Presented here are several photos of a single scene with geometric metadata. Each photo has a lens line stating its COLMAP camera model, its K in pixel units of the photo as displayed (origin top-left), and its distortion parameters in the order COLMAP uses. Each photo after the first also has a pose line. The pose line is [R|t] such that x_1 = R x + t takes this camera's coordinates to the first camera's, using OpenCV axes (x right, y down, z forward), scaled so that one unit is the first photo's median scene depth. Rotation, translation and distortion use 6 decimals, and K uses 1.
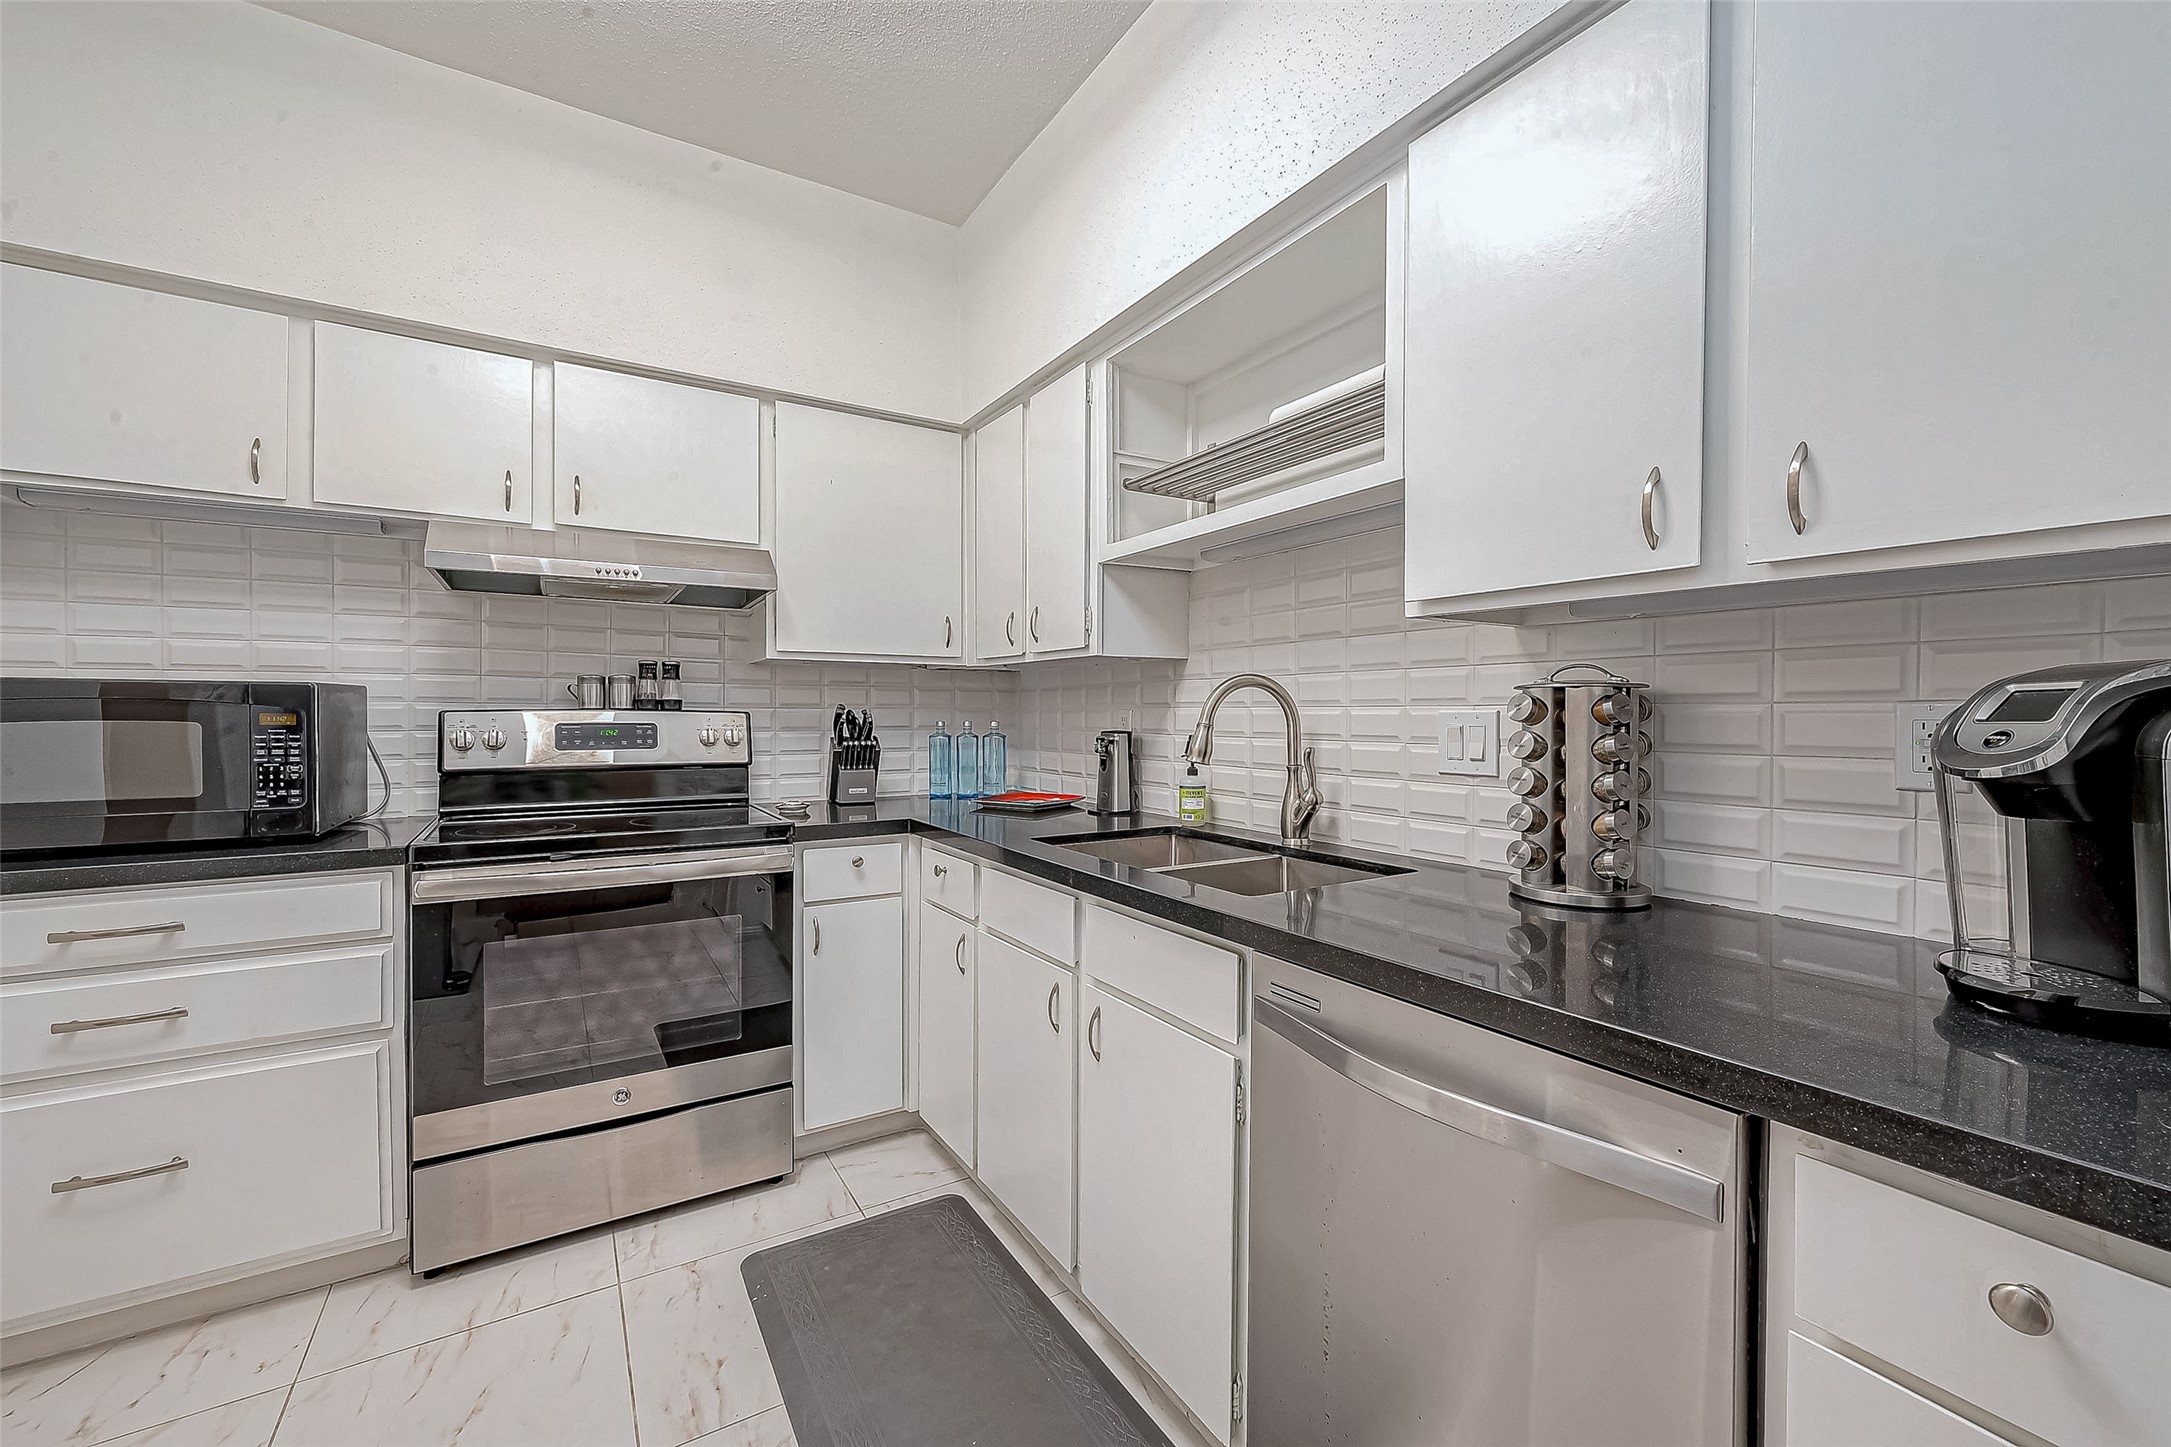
lens RADIAL K [[865.7, 0, 1083.7], [0, 865.7, 719.6], [0, 0, 1]] dist [0.000285, 0.000077]
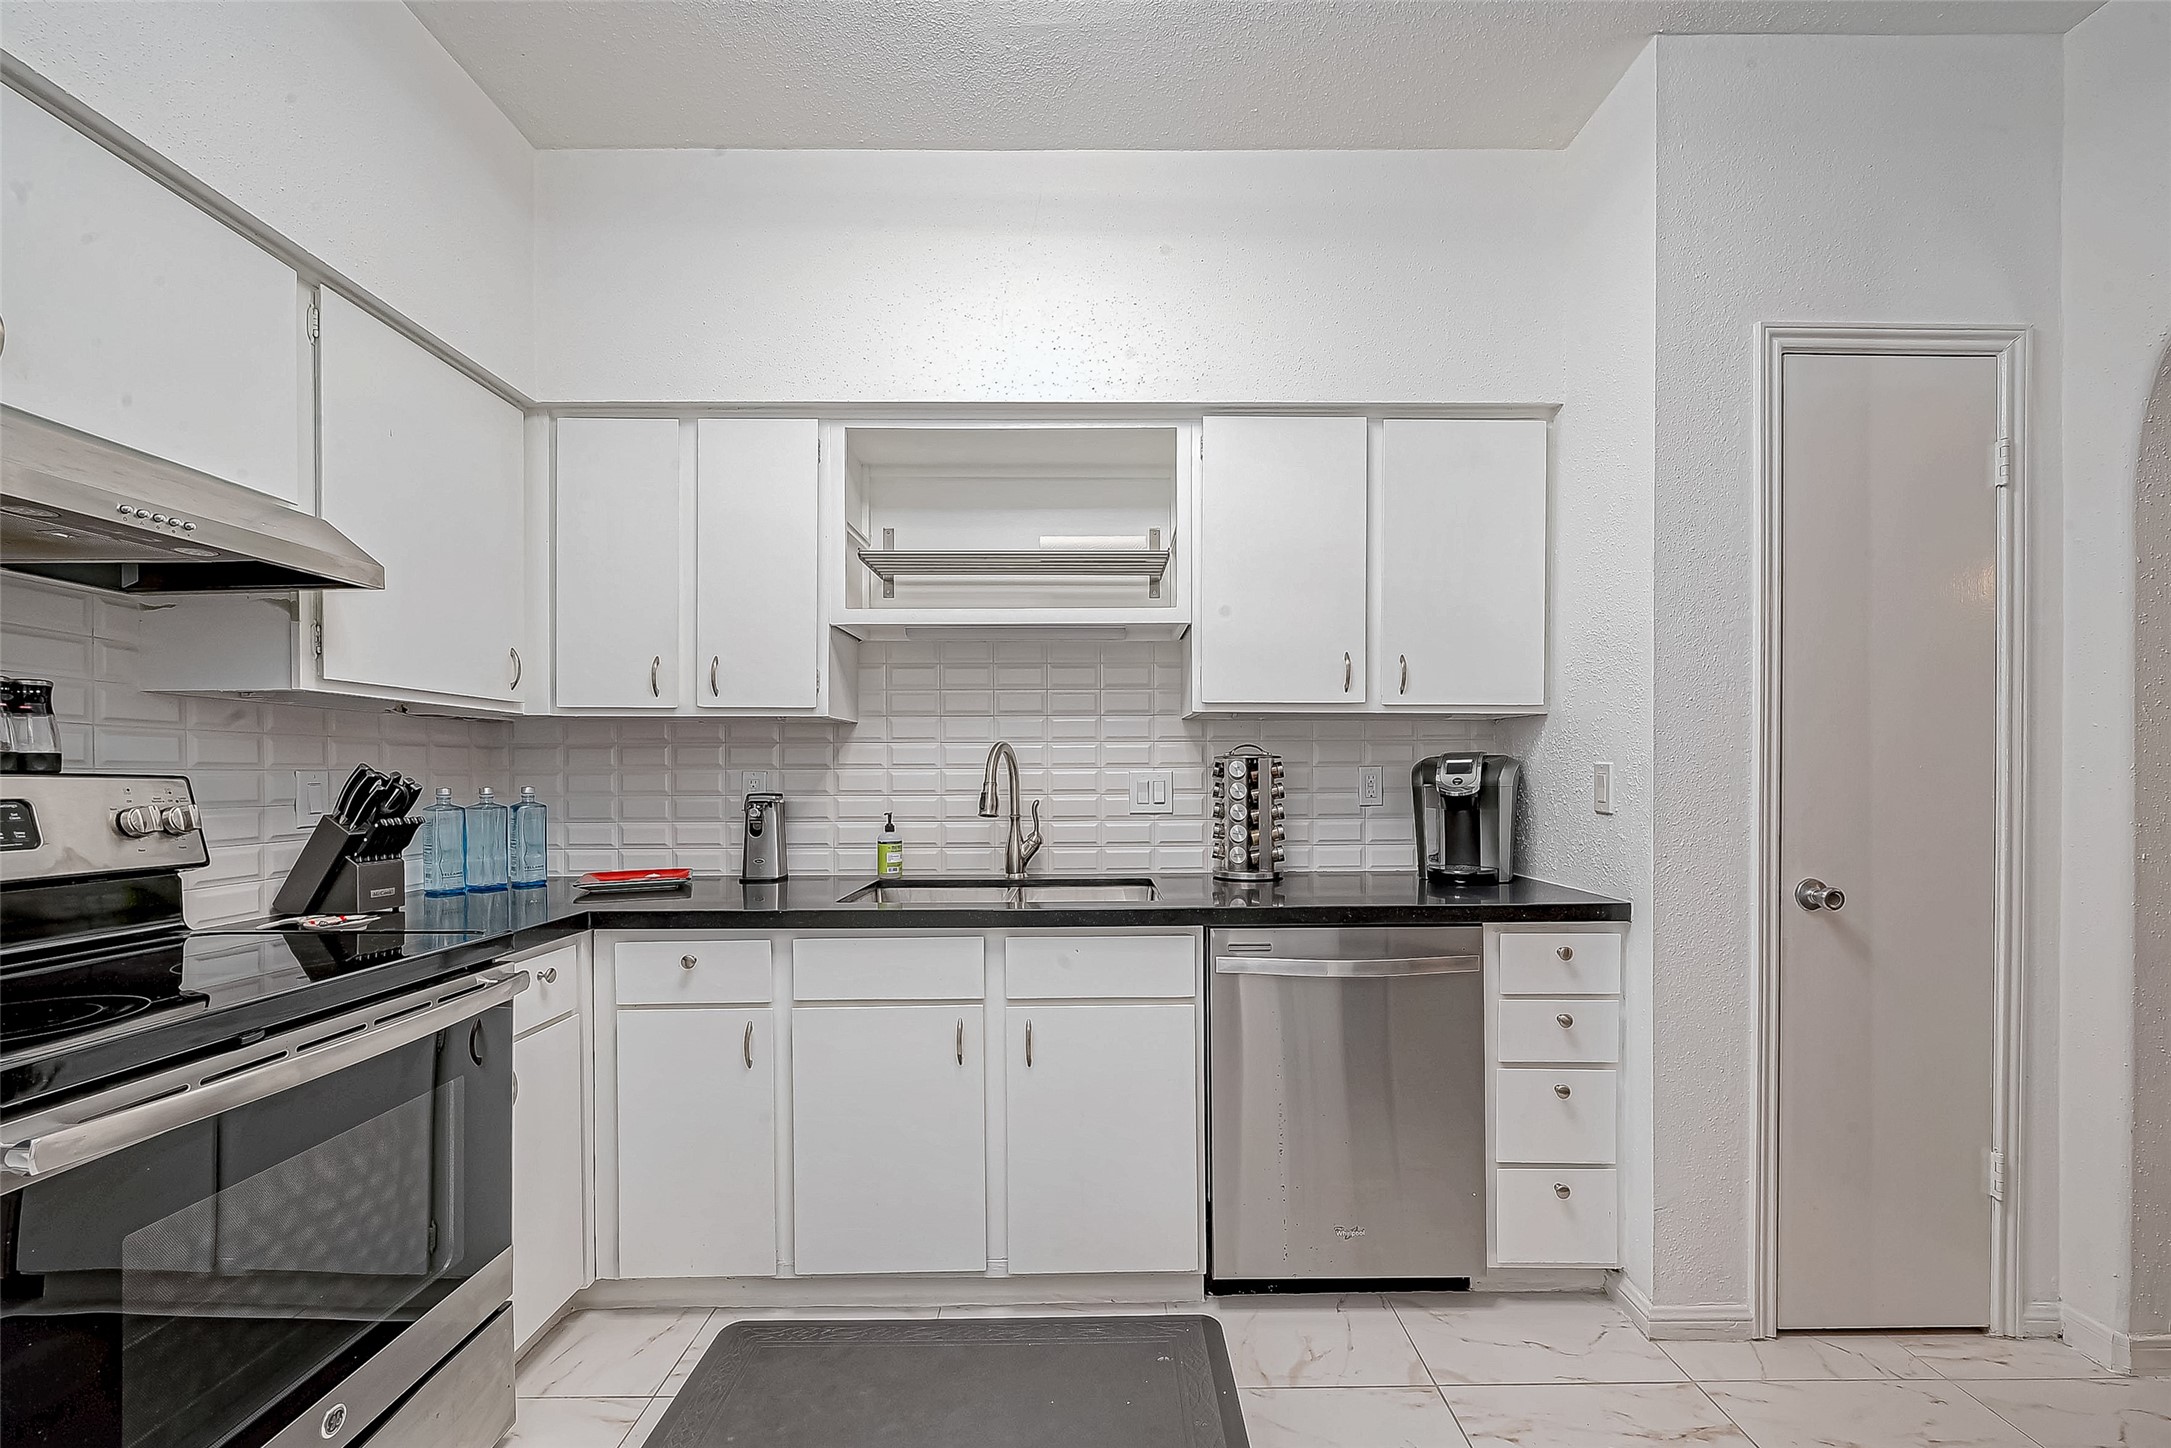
lens RADIAL K [[881.8, 0, 1108.2], [0, 881.8, 777.4], [0, 0, 1]] dist [-0.000873, -0.000342]
pose [[0.510650, -0.007616, 0.859755, -0.677907], [0.012069, 0.999926, 0.001689, -0.001997], [-0.859704, 0.009513, 0.510704, 0.198517]]
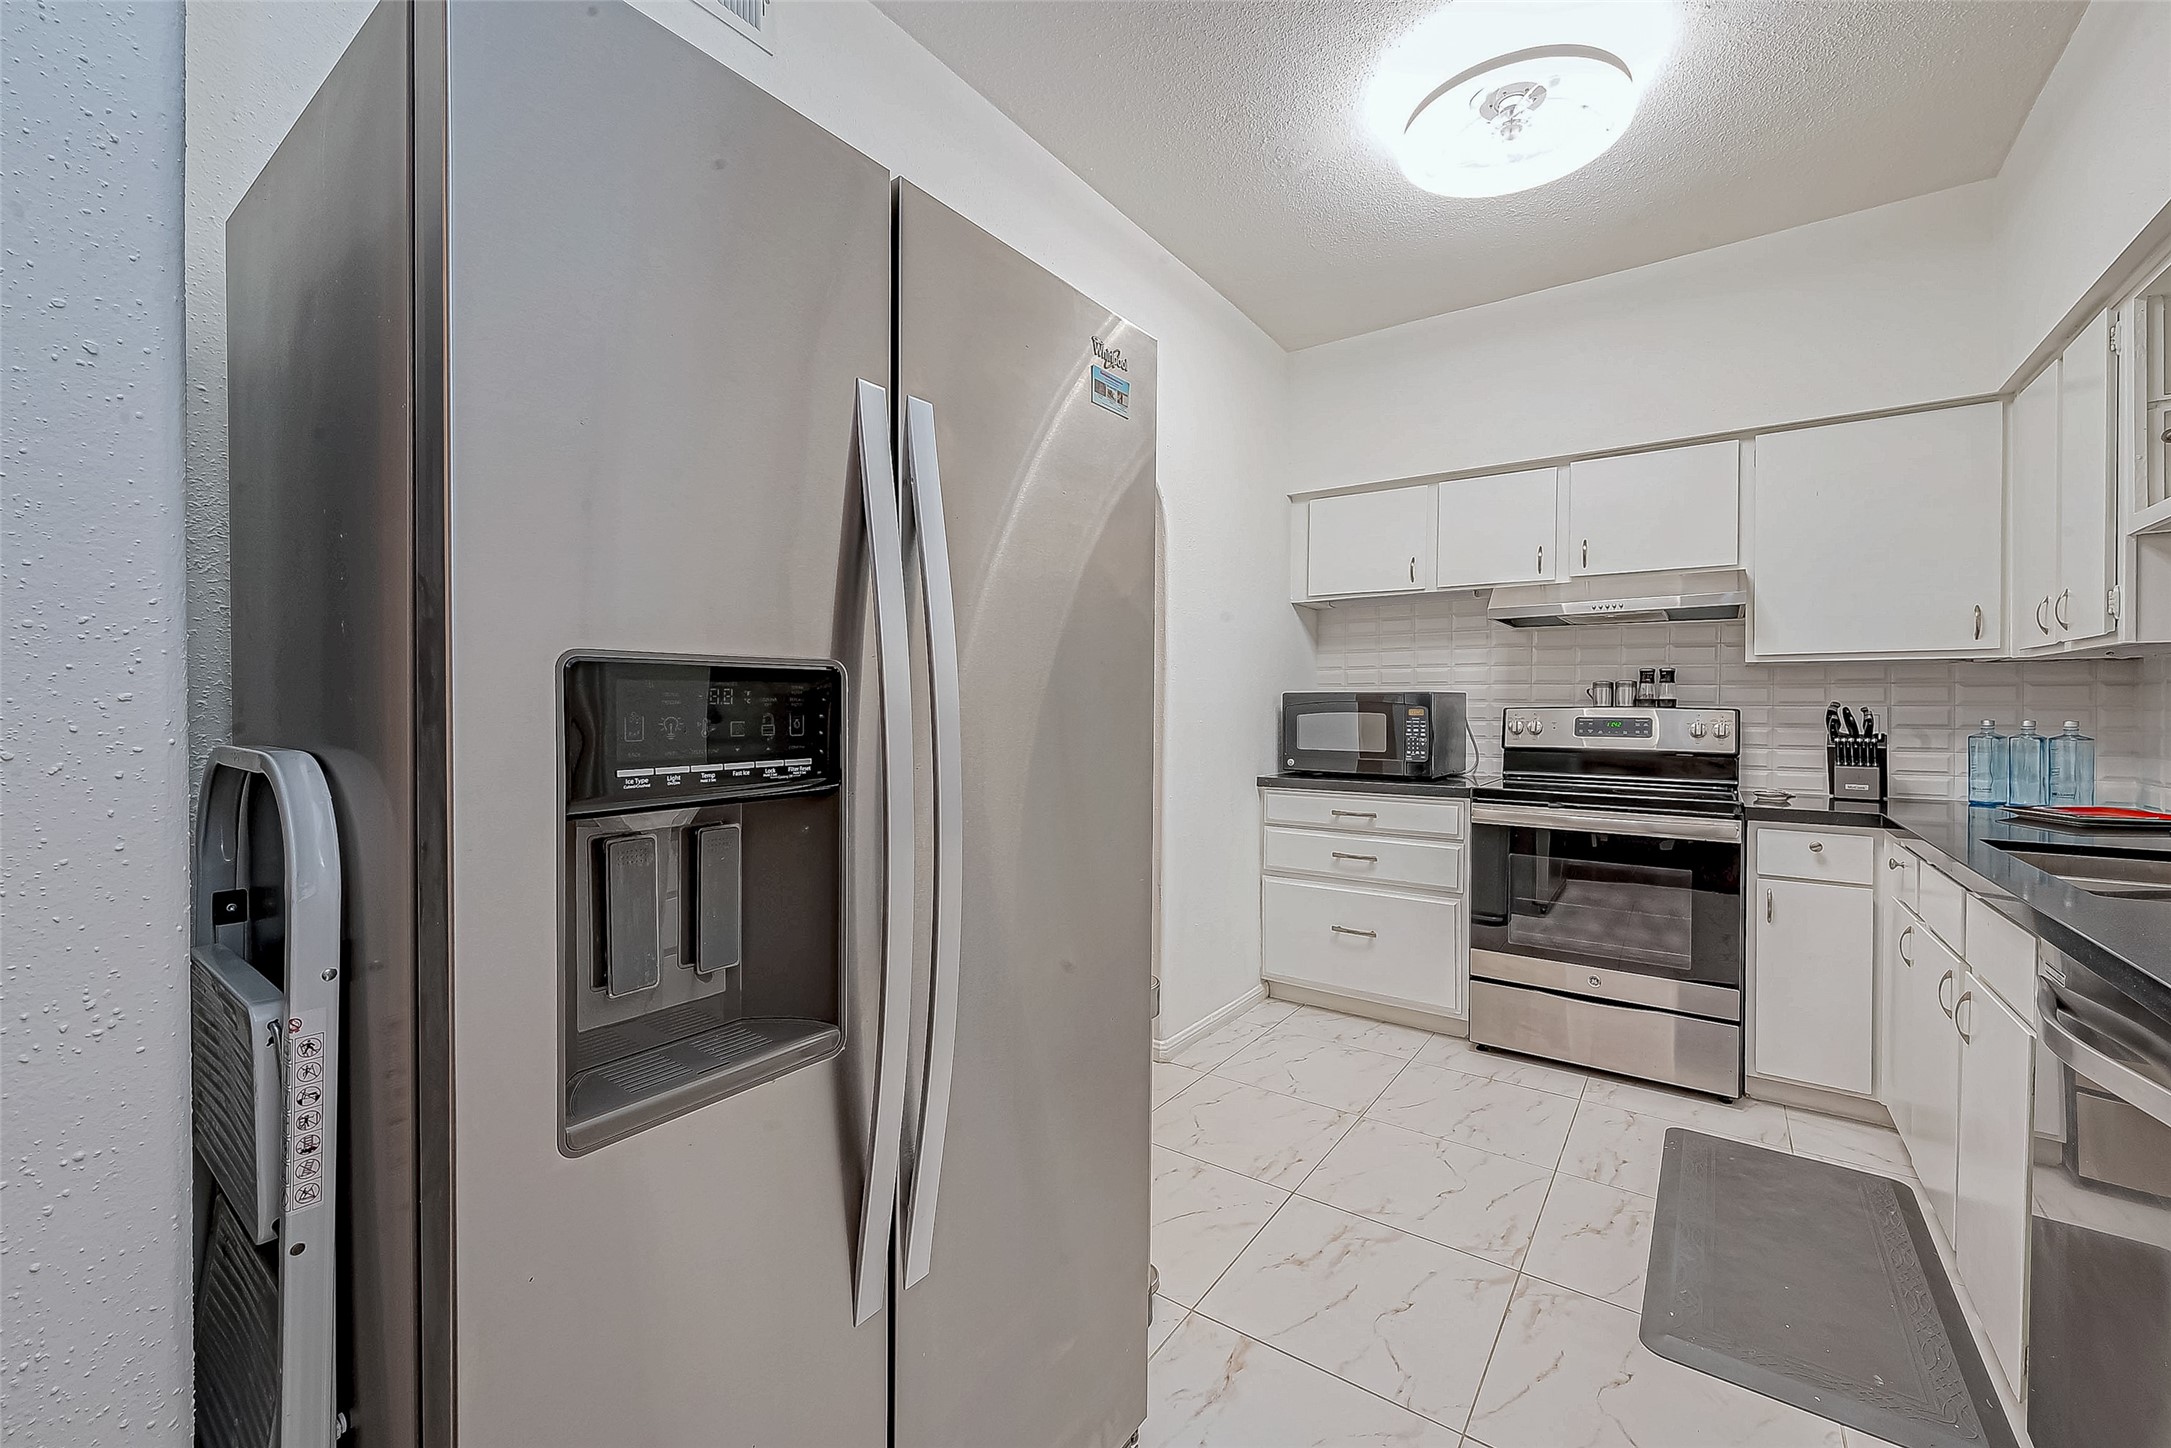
lens RADIAL K [[858.4, 0, 1124.1], [0, 858.4, 714.5], [0, 0, 1]] dist [-0.000002, -0.000041]
pose [[0.406128, 0.007477, -0.913785, 0.374329], [-0.011251, 0.999932, 0.003182, 0.004315], [0.913747, 0.008988, 0.406185, -0.236787]]
